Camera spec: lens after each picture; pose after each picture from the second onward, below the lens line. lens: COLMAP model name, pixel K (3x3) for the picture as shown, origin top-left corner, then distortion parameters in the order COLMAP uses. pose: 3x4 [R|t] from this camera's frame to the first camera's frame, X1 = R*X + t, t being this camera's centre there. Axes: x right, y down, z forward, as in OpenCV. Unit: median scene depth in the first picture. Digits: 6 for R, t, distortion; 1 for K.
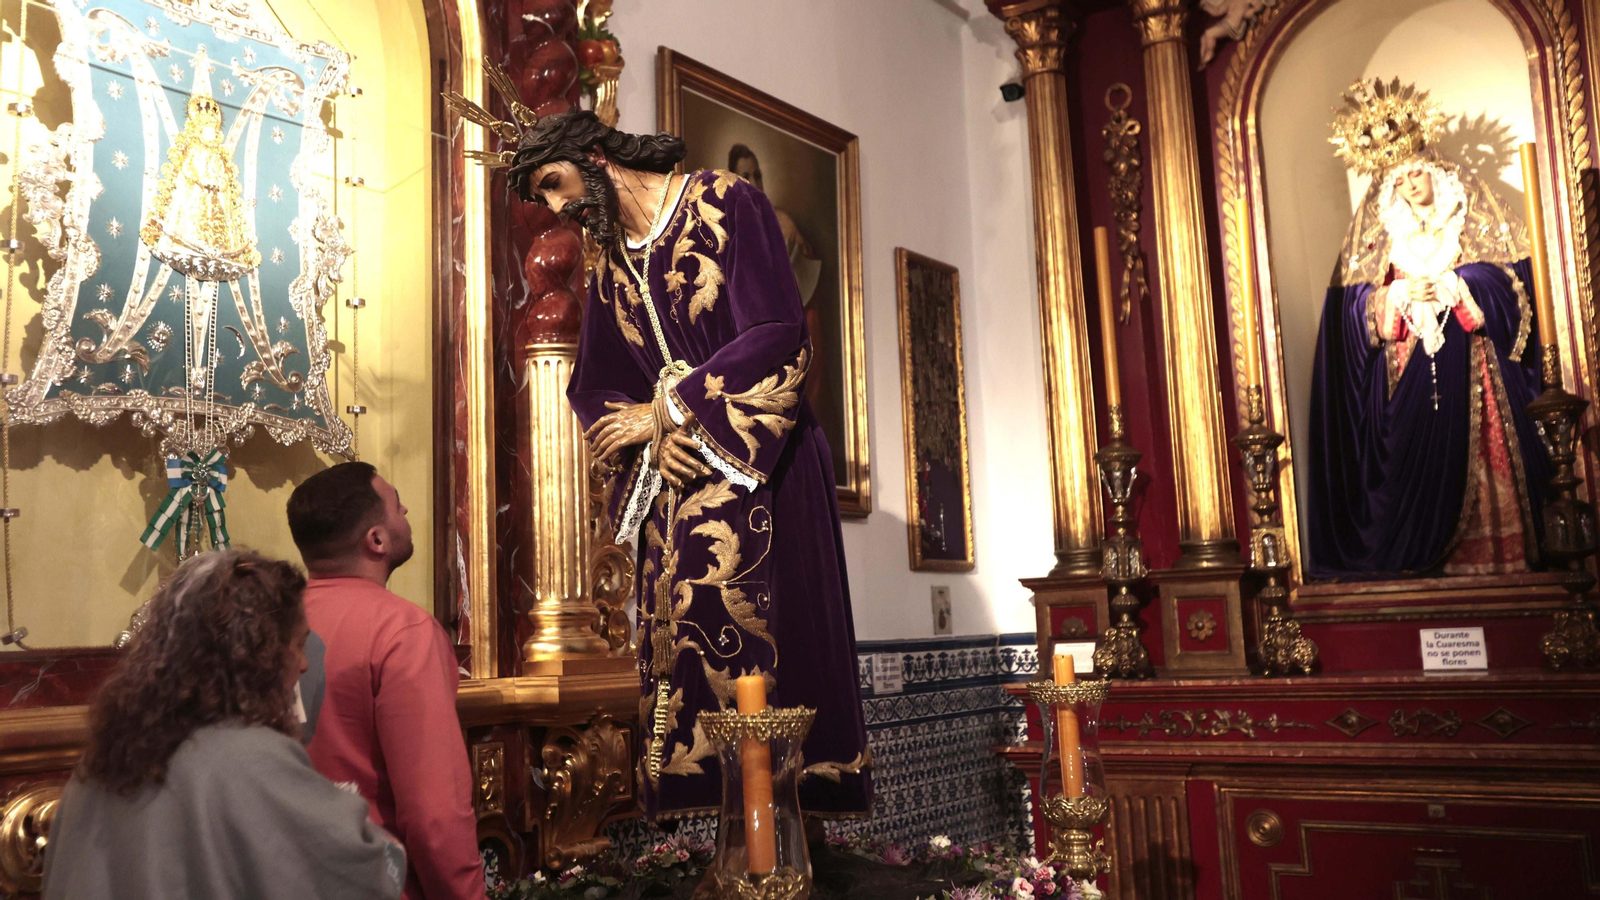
lens RADIAL K [[1478.9, 0, 801.4], [0, 1478.9, 415.4], [0, 0, 1]] dist [0.007714, 0.017776]
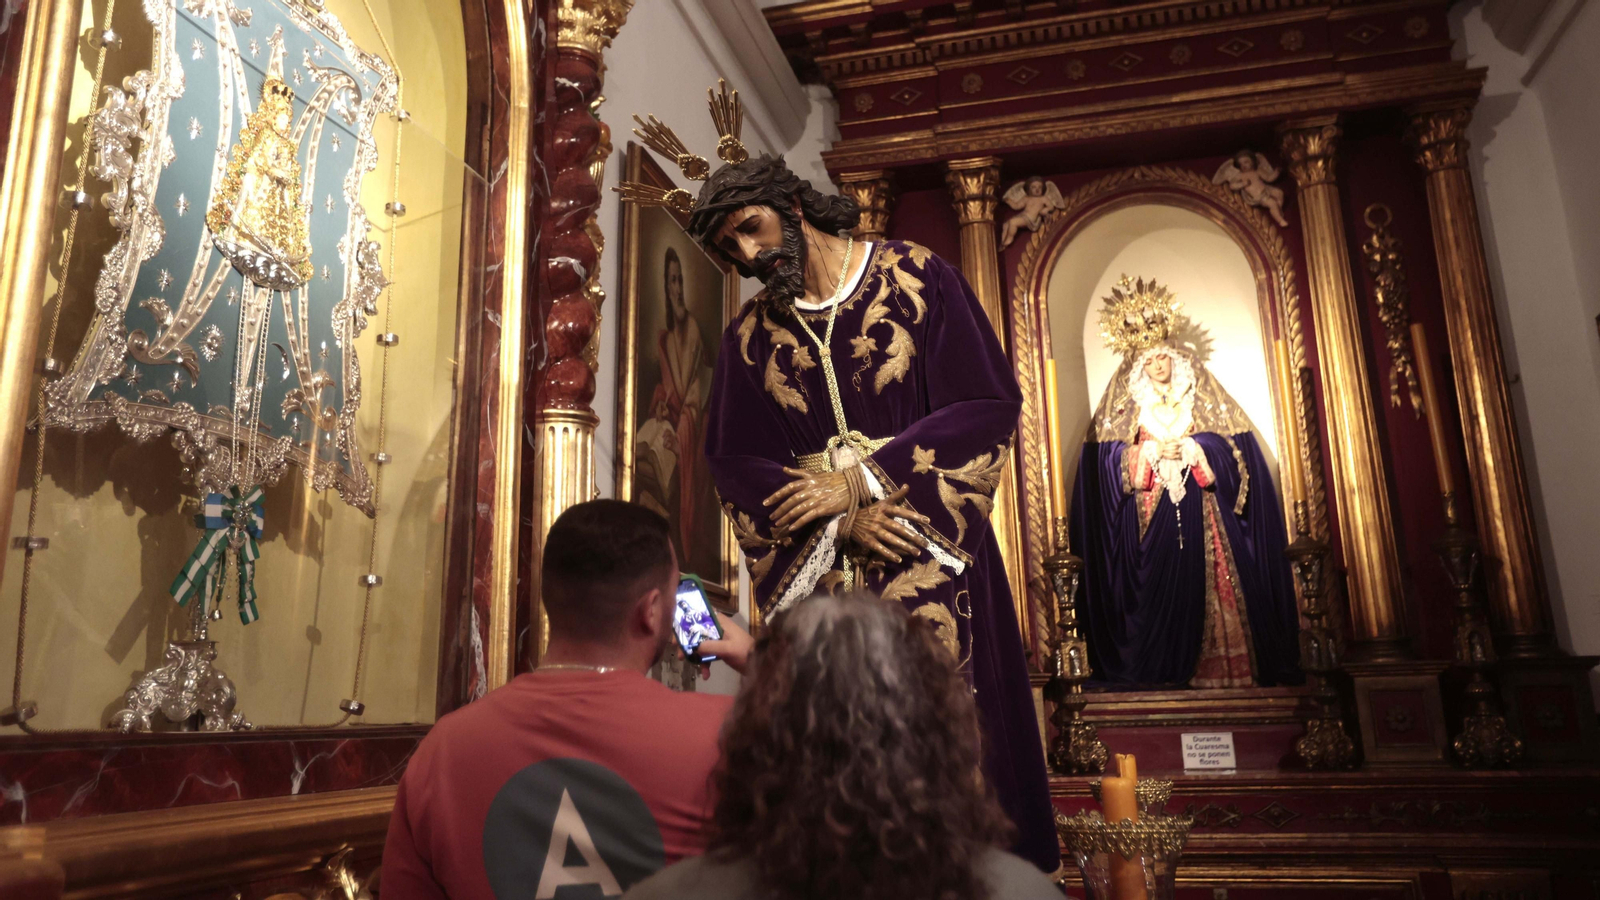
lens RADIAL K [[1224.6, 0, 799.7], [0, 1224.6, 381.4], [0, 0, 1]] dist [-0.041508, 0.080467]
pose [[0.934049, 0.113778, 0.338537, -0.317662], [-0.067589, 0.987082, -0.145261, 0.039405], [-0.350691, 0.112799, 0.929673, 0.233027]]
